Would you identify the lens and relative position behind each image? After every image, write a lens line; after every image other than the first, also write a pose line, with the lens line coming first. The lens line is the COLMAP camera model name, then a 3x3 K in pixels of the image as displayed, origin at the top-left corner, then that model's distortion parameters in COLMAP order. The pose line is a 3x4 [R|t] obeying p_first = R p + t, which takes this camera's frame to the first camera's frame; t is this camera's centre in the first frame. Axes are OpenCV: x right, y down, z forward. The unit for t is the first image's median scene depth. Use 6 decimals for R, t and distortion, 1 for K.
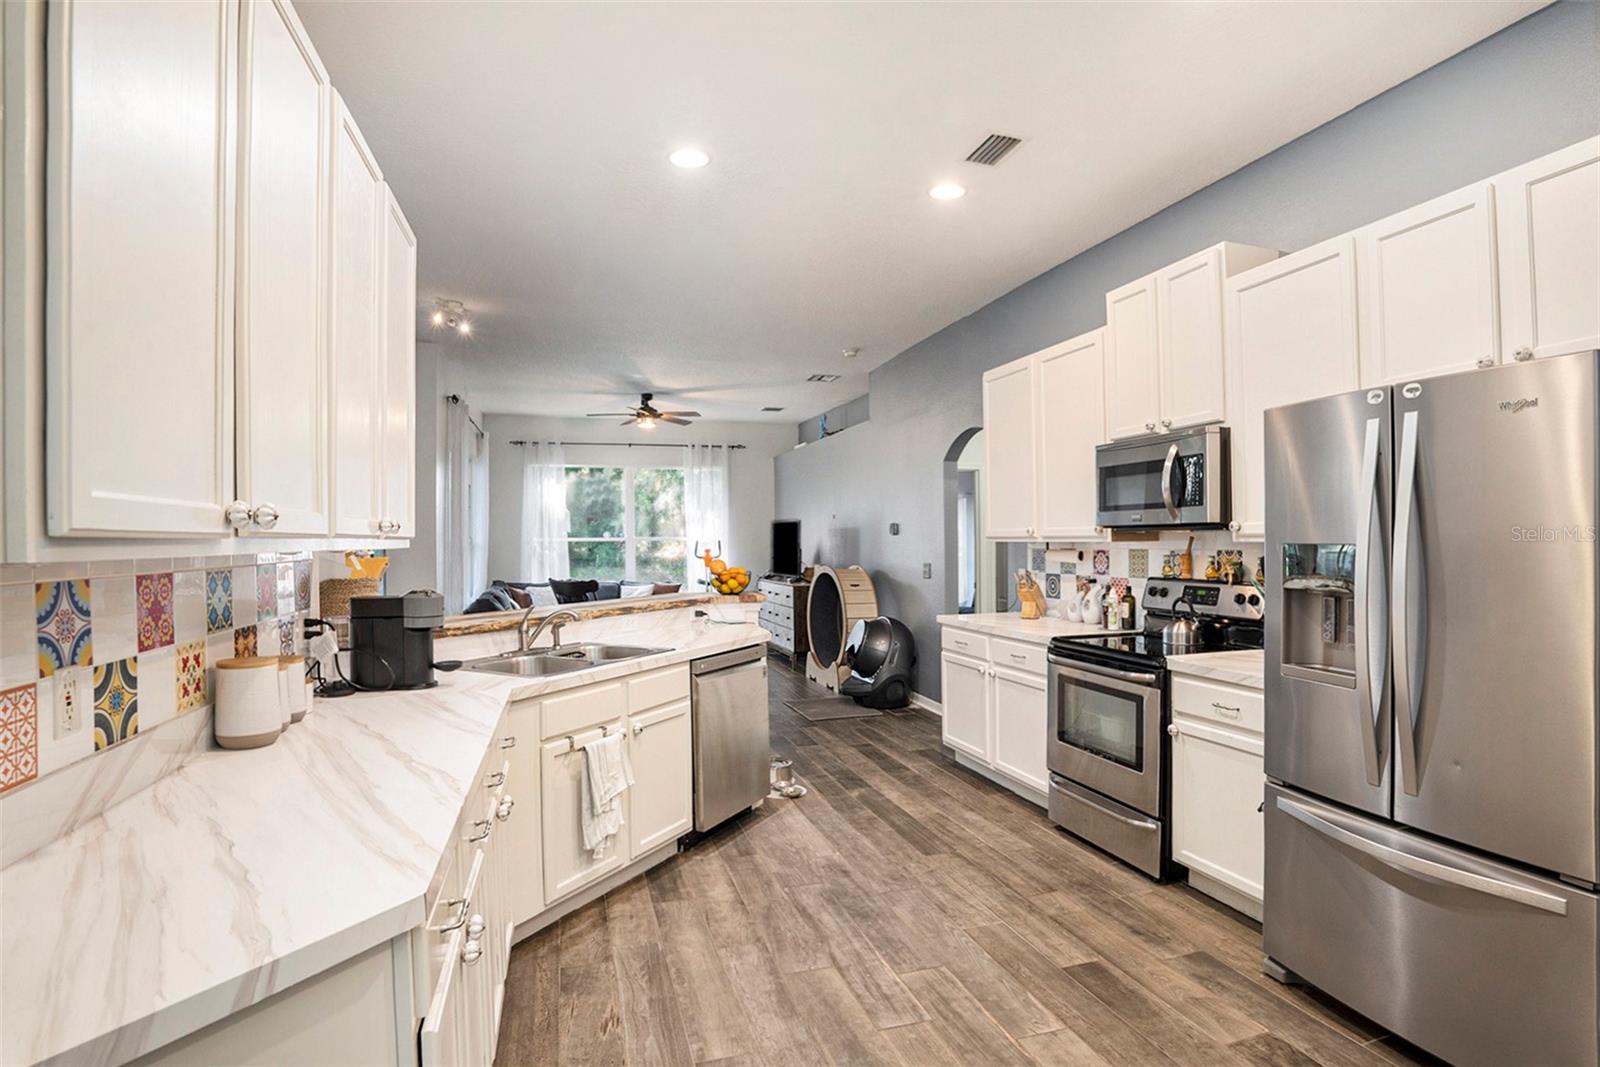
lens RADIAL K [[819.8, 0, 811.3], [0, 819.8, 543.6], [0, 0, 1]] dist [-0.083194, 0.012262]
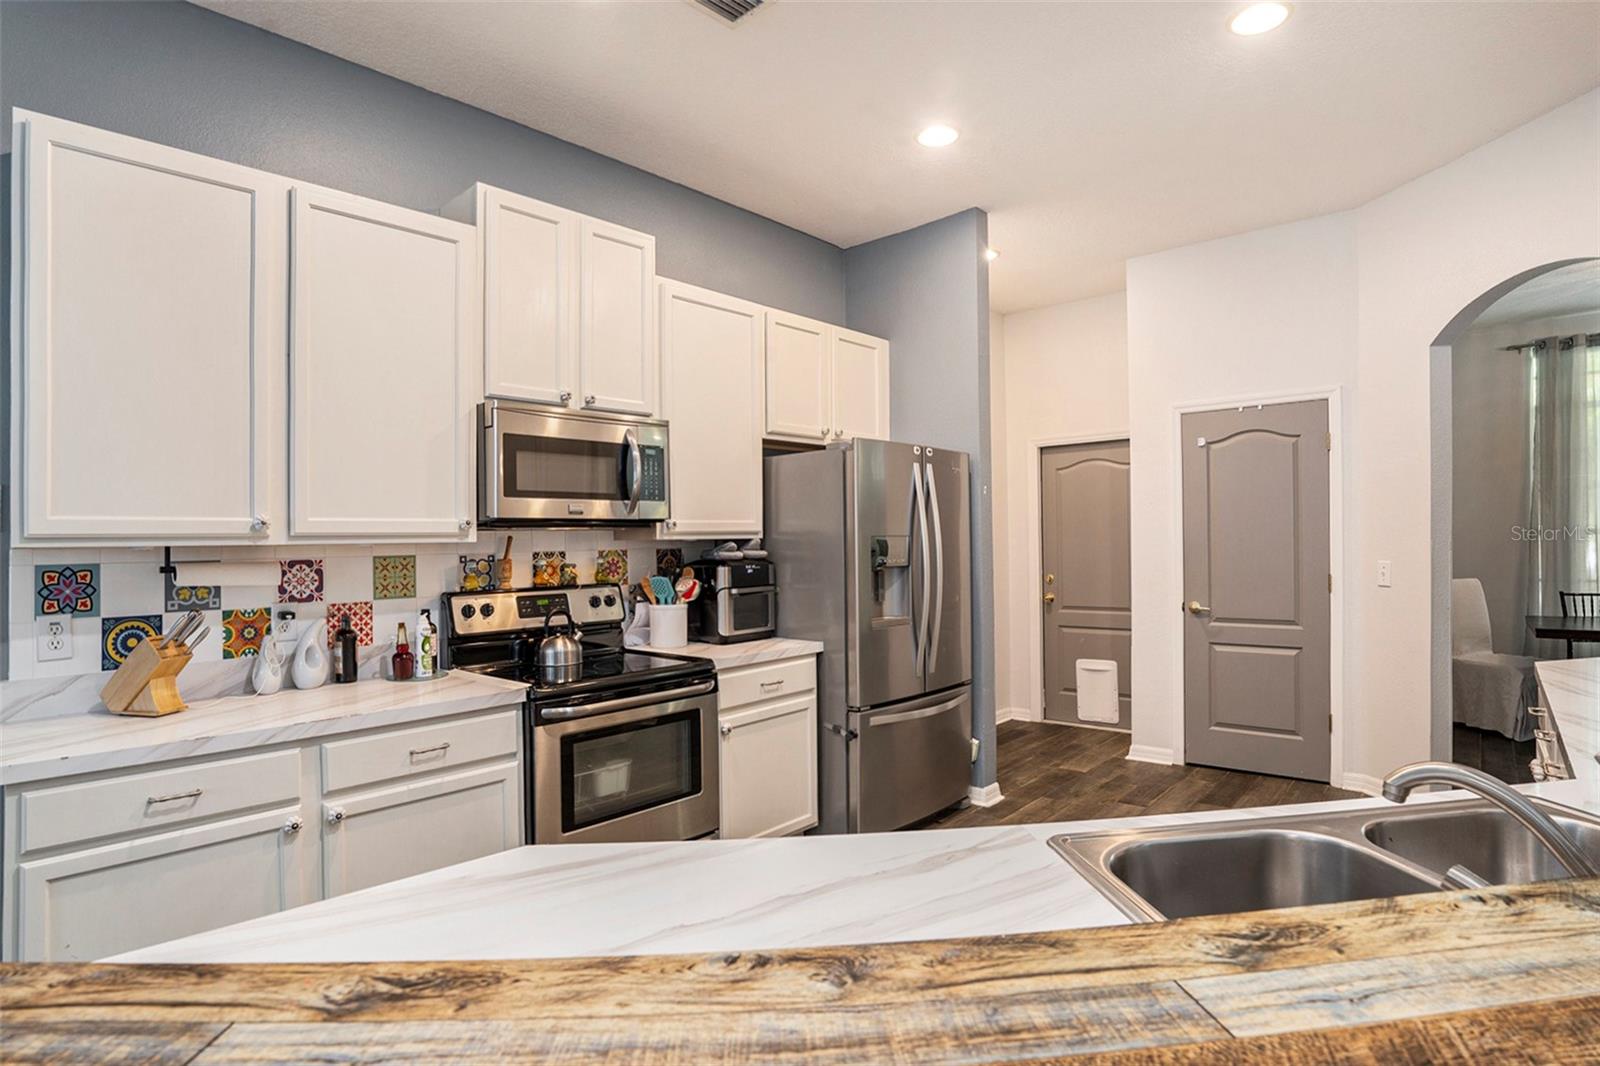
lens RADIAL K [[819.8, 0, 811.3], [0, 819.8, 543.1], [0, 0, 1]] dist [-0.083194, 0.012262]
pose [[-0.518791, 0.013390, 0.854796, -0.423800], [0.024364, 0.999703, -0.000872, 0.007177], [-0.854554, 0.020374, -0.518963, 1.312239]]
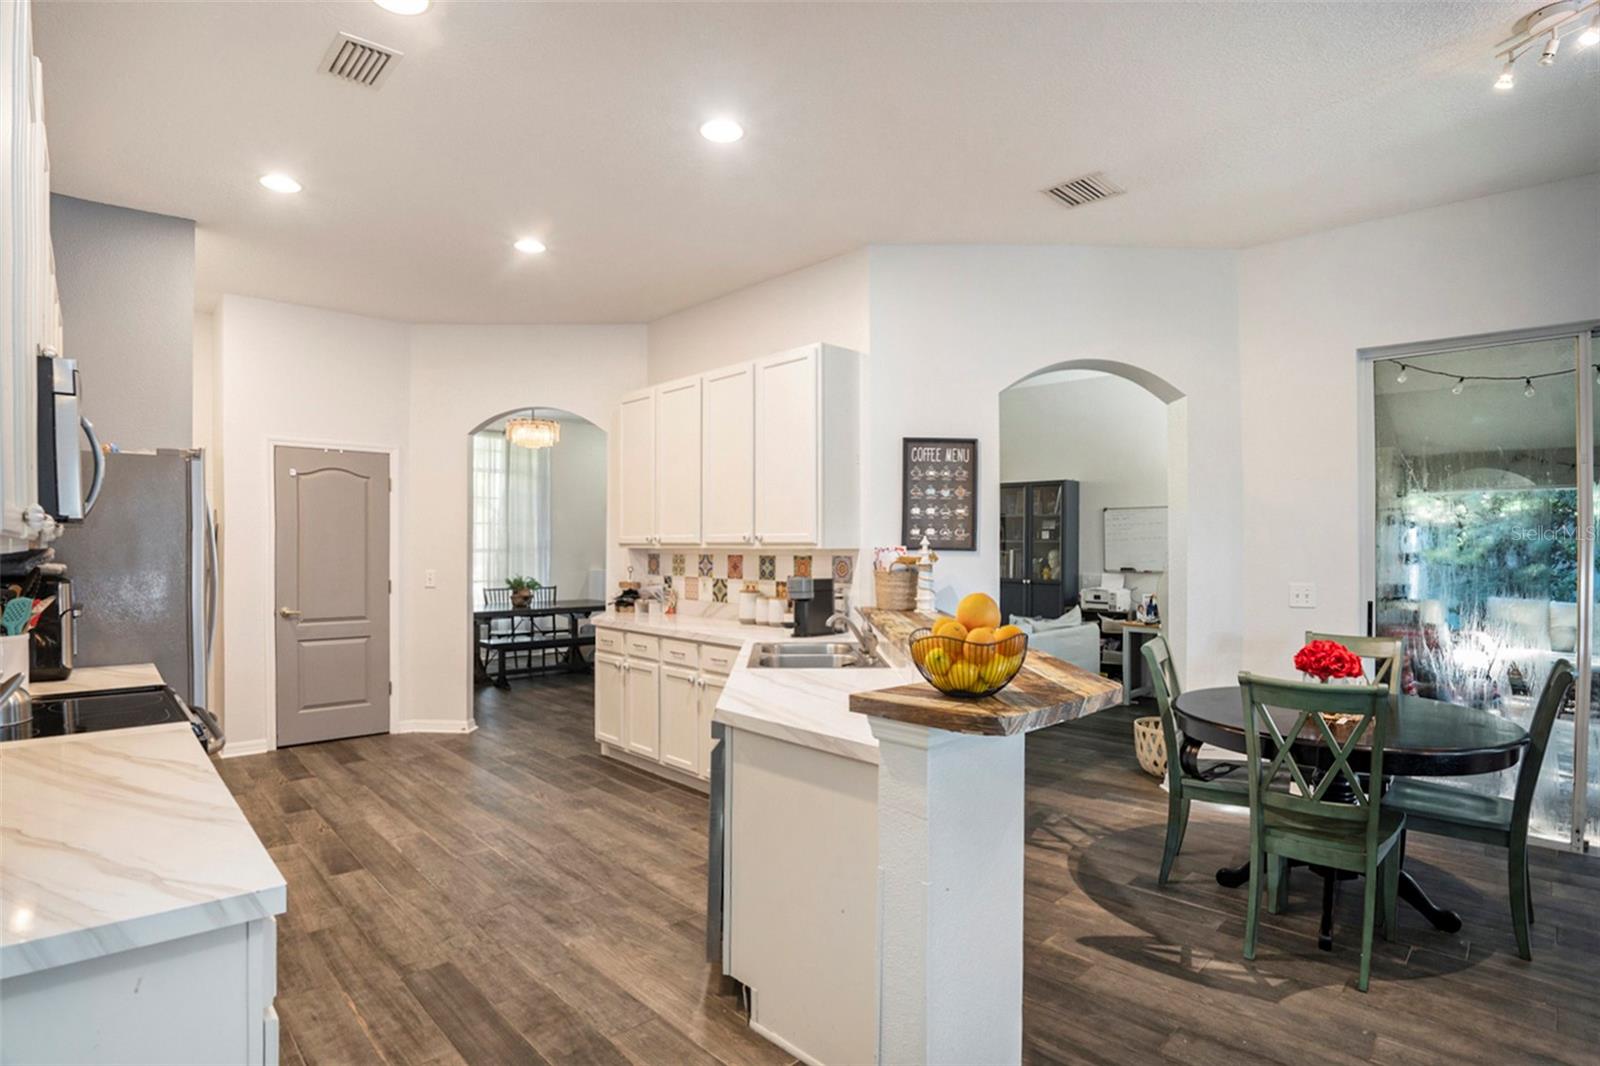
lens RADIAL K [[799.1, 0, 788.0], [0, 799.1, 527.6], [0, 0, 1]] dist [-0.112686, 0.028983]
pose [[-0.898042, -0.001067, -0.439908, 0.178551], [0.005159, 0.999903, -0.012957, -0.012874], [0.439879, -0.013906, -0.897949, 1.867641]]
